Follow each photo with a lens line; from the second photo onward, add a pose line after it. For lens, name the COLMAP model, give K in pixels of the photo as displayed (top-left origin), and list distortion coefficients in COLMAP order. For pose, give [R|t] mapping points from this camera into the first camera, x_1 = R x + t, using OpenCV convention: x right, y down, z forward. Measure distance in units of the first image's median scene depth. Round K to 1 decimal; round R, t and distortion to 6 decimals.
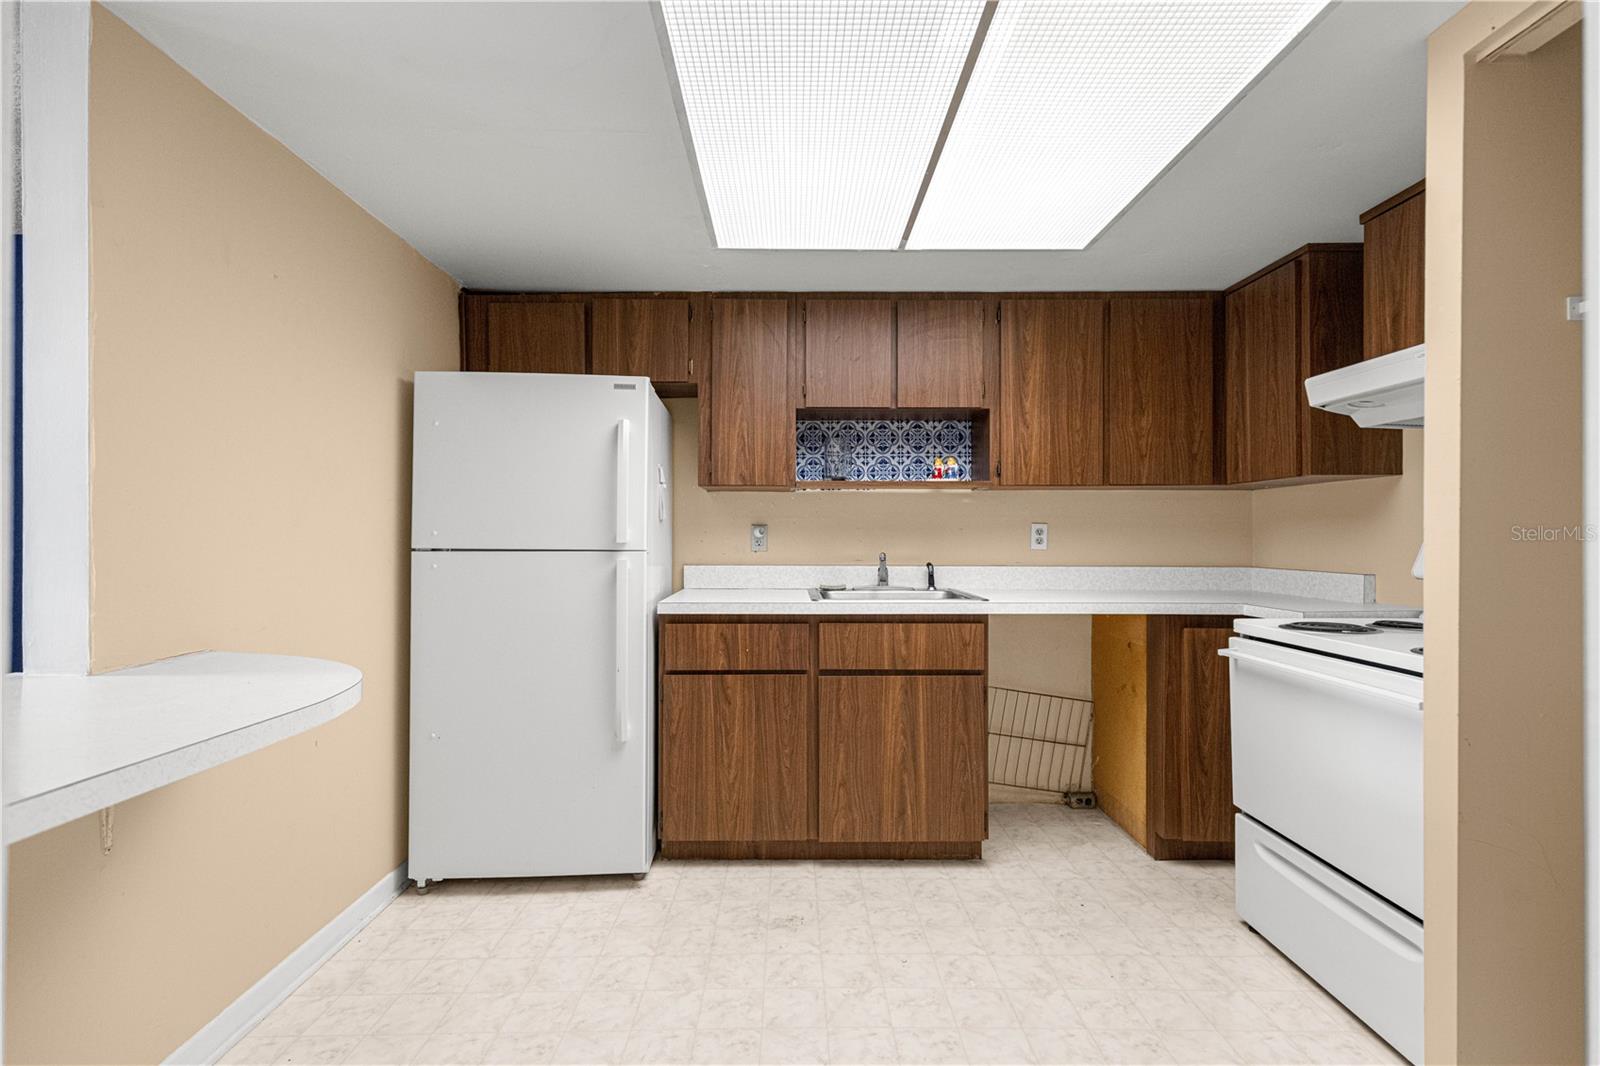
lens RADIAL K [[722.2, 0, 802.1], [0, 722.2, 530.6], [0, 0, 1]] dist [0.004246, 0.000004]
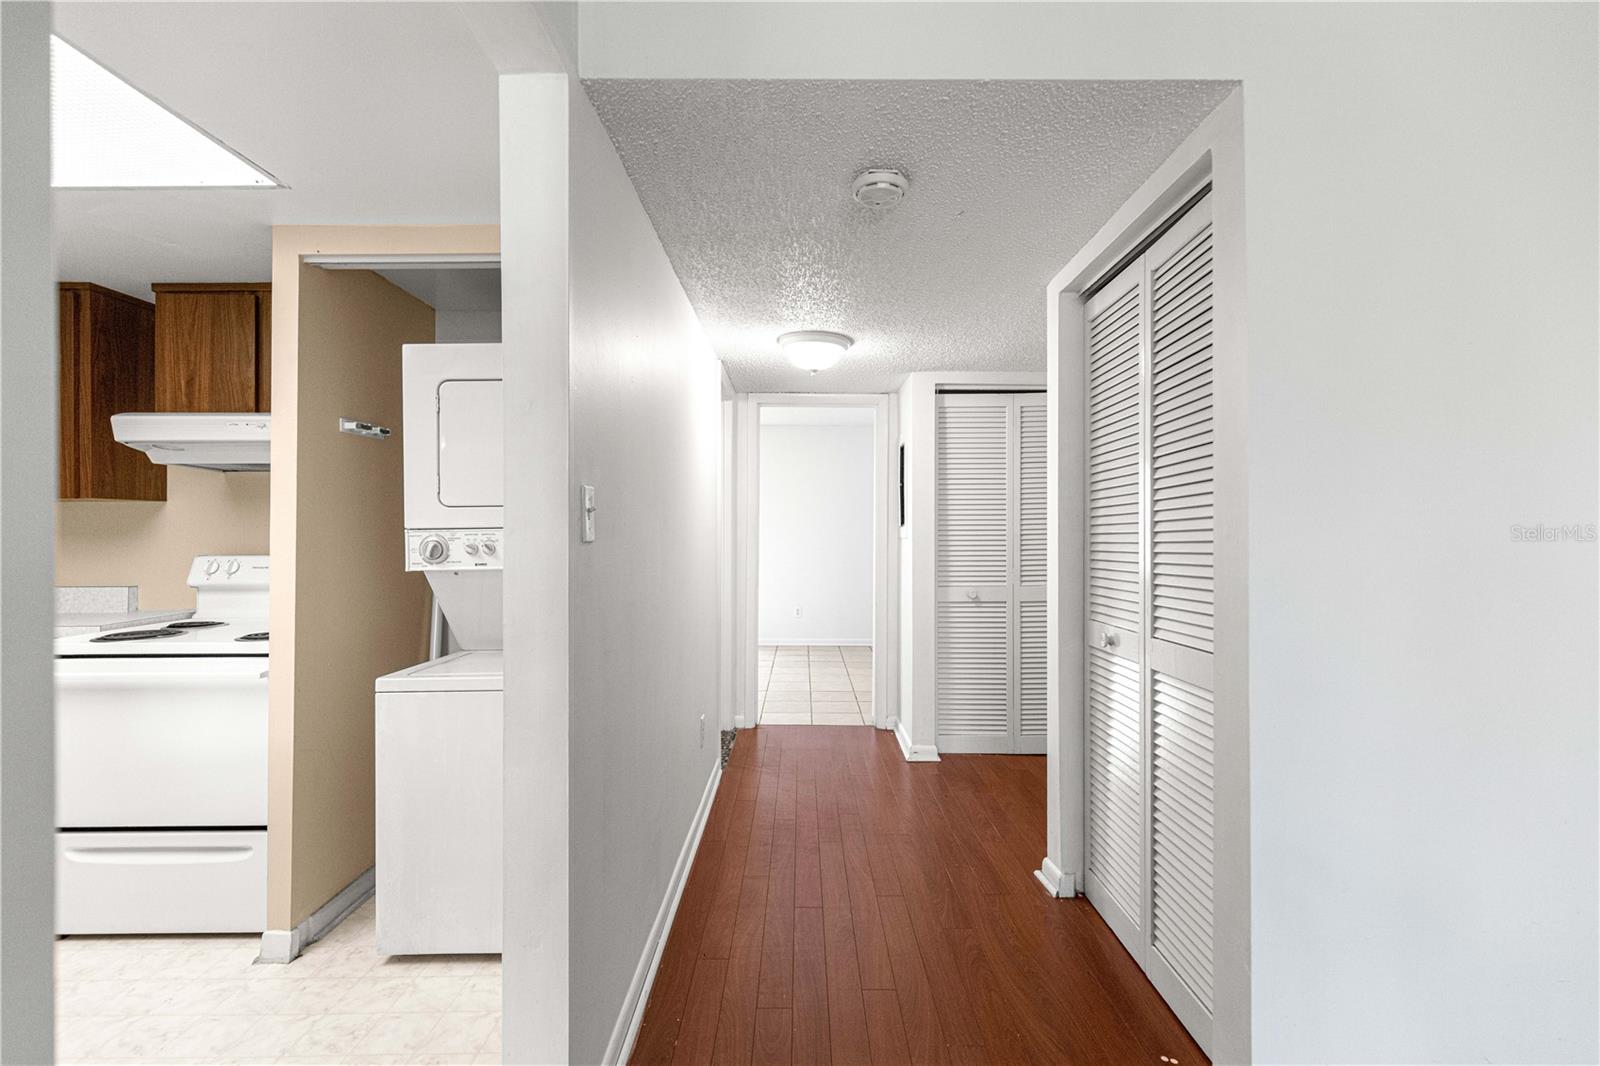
lens RADIAL K [[730.3, 0, 795.9], [0, 730.3, 521.0], [0, 0, 1]] dist [0.001982, 0.000368]
pose [[0.009200, 0.010758, 0.999900, -0.320401], [-0.001376, 0.999941, -0.010746, -0.027910], [-0.999957, -0.001277, 0.009214, -0.048963]]
